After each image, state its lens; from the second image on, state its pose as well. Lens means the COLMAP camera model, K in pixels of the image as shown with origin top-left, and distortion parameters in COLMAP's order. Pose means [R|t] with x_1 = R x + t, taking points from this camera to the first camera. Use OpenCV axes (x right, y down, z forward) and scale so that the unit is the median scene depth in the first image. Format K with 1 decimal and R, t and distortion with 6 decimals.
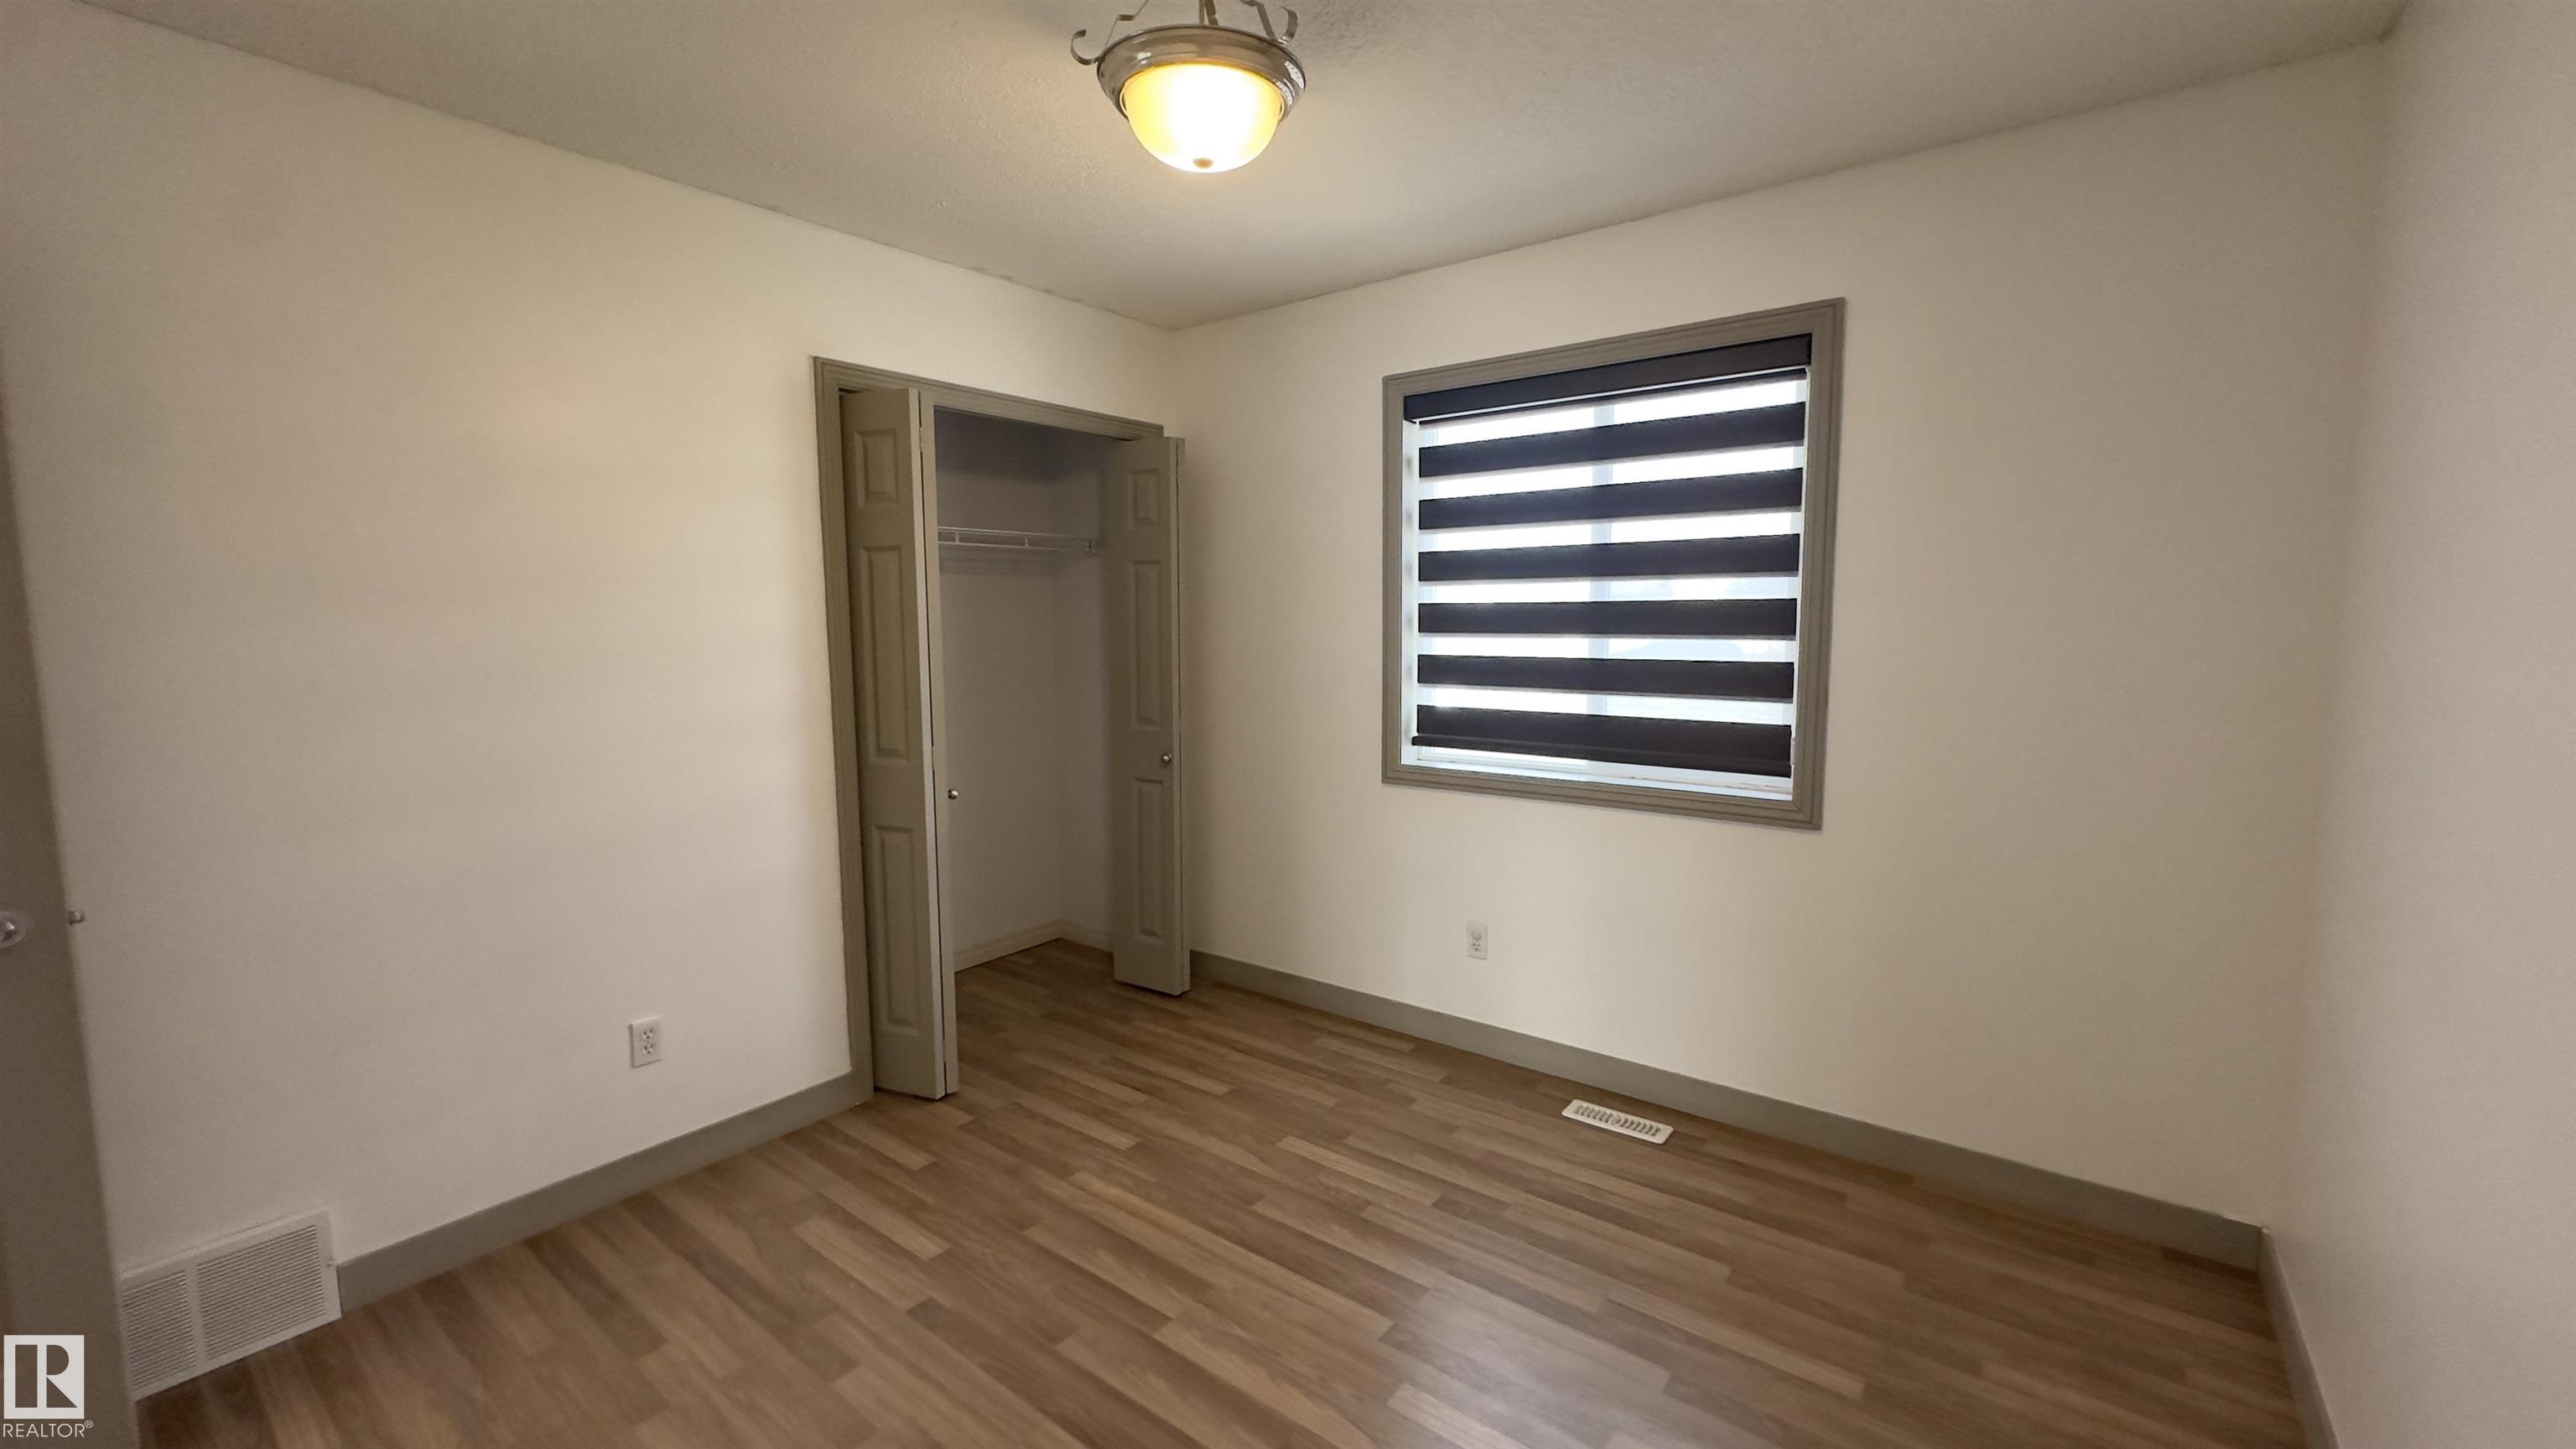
lens RADIAL K [[1026.1, 0, 1288.0], [0, 1026.1, 724.5], [0, 0, 1]] dist [-0.001852, 0.000018]
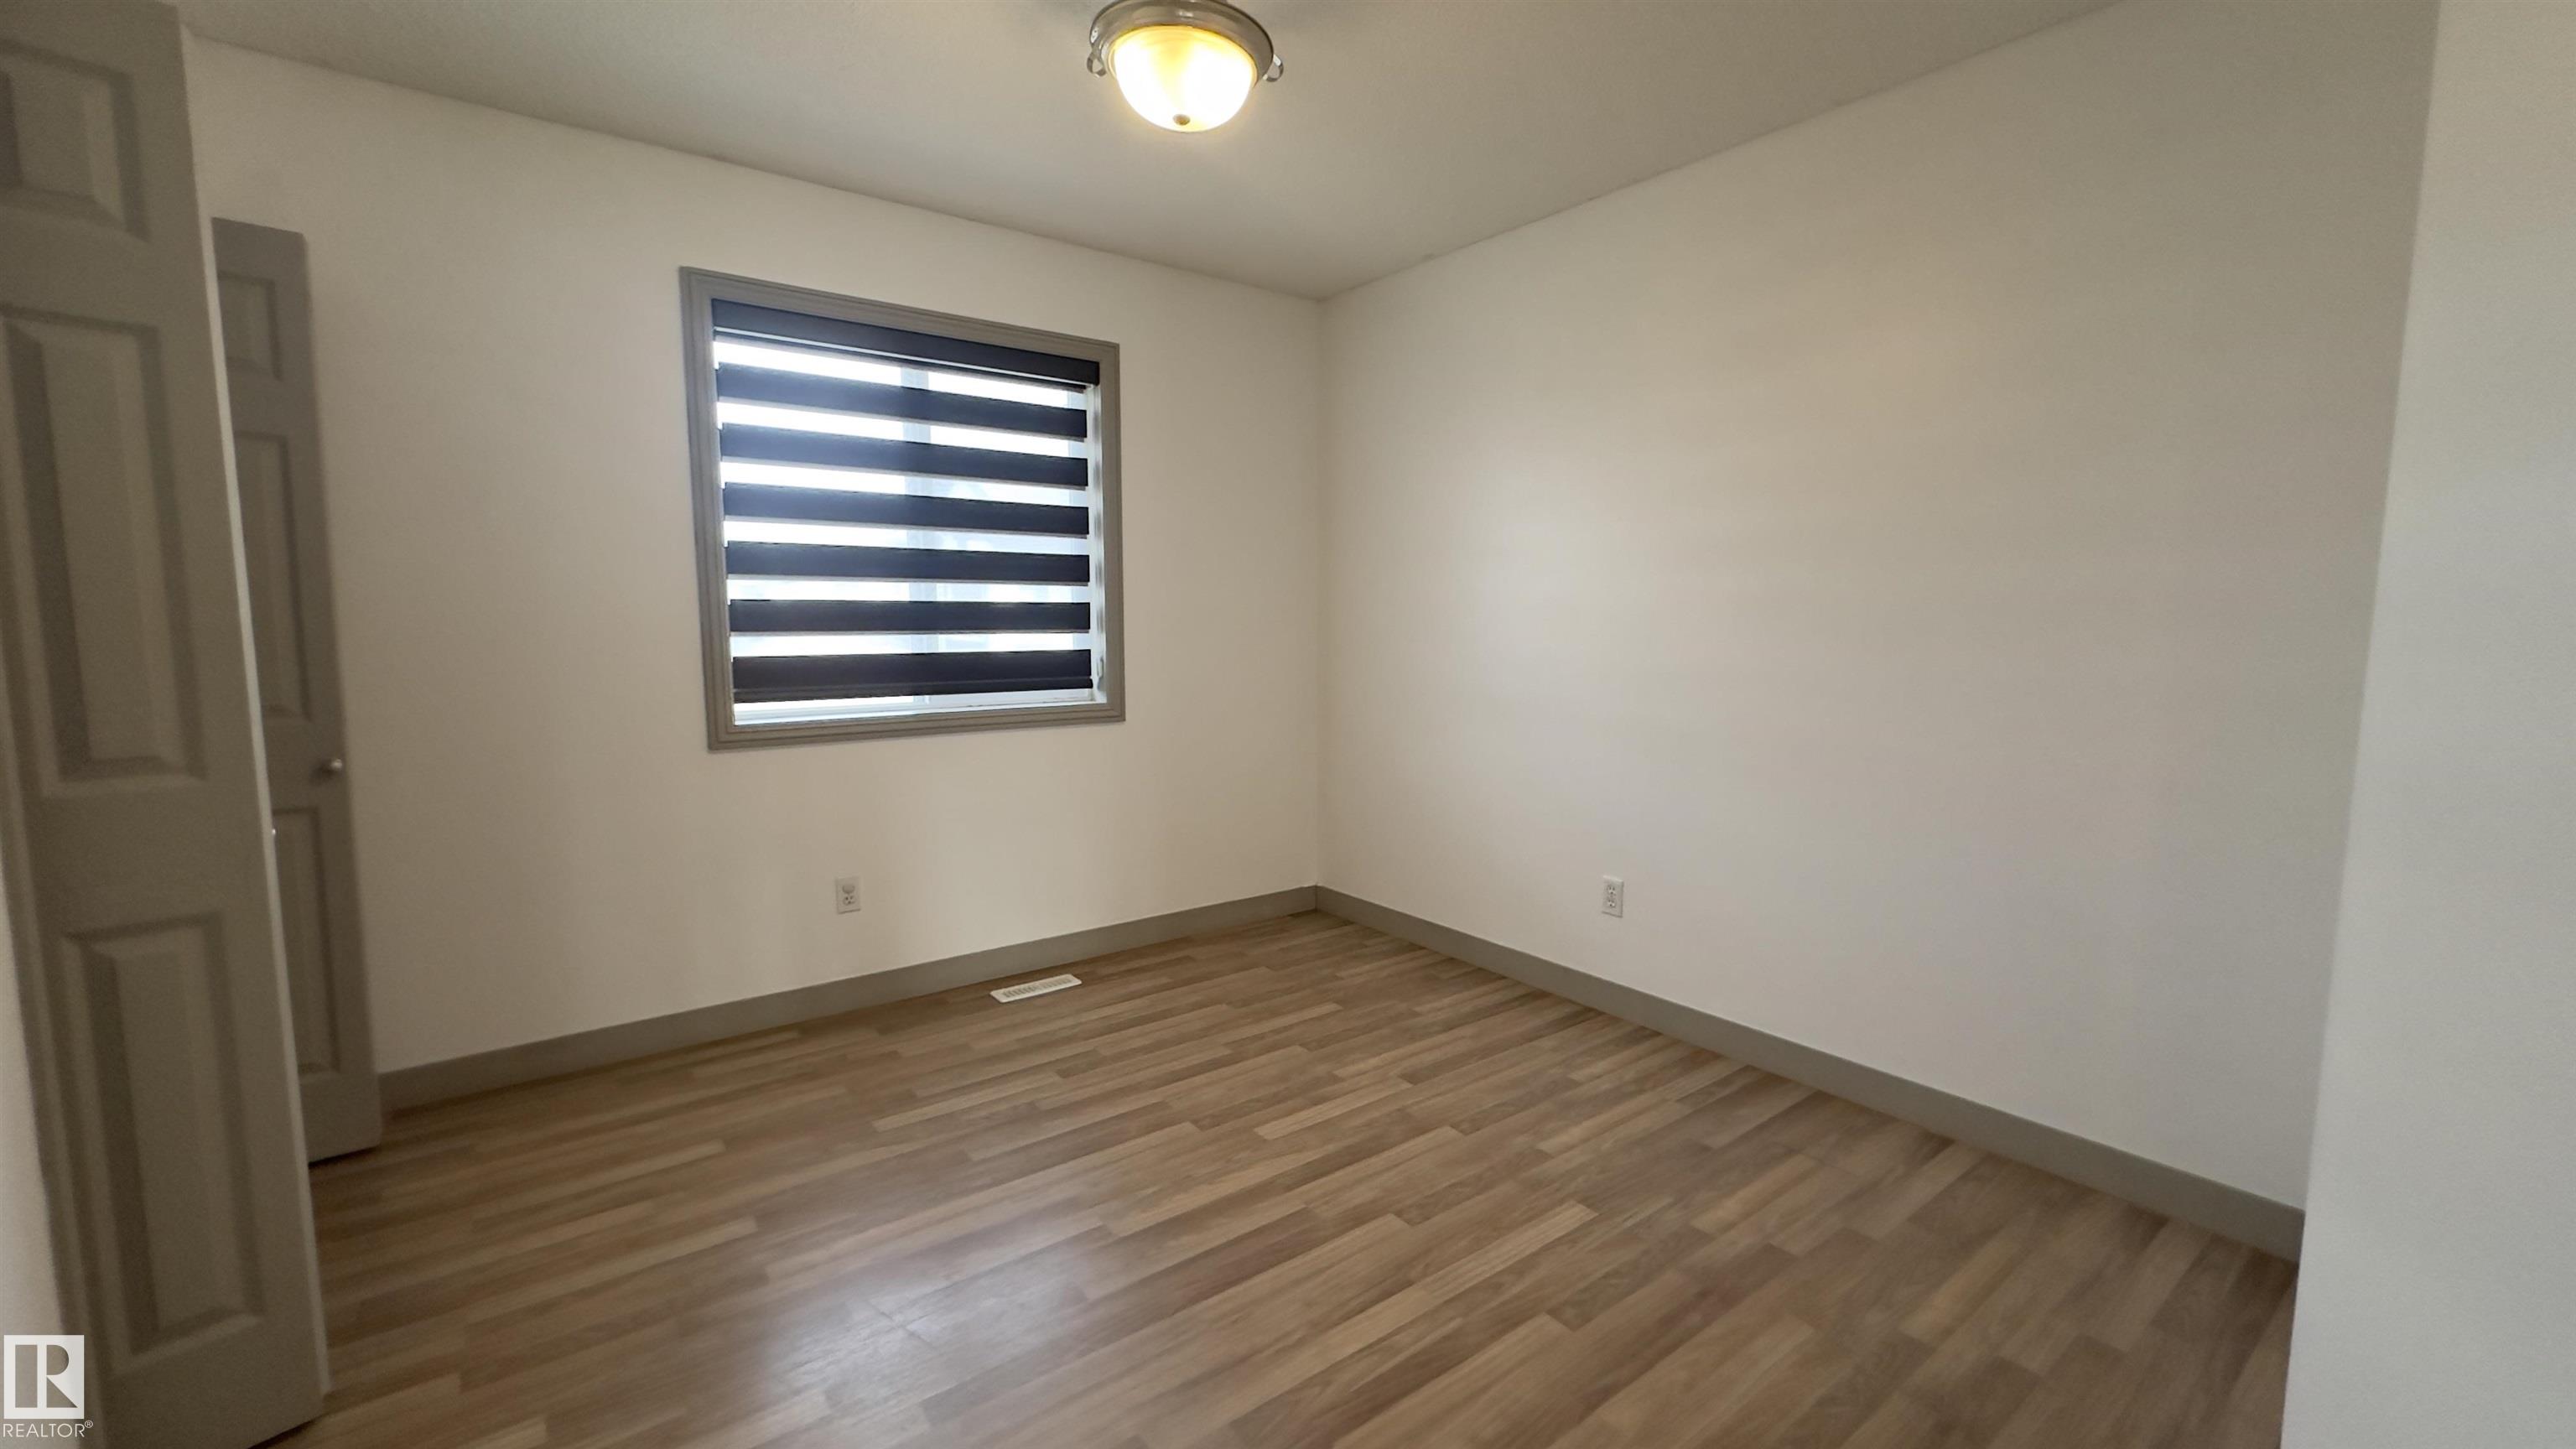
lens RADIAL K [[1026.1, 0, 1288.0], [0, 1026.1, 724.5], [0, 0, 1]] dist [-0.001852, 0.000018]
pose [[0.262065, -0.093642, 0.960496, -0.758758], [0.101634, 0.992424, 0.069025, 0.032779], [-0.959684, 0.079530, 0.269597, 0.397224]]
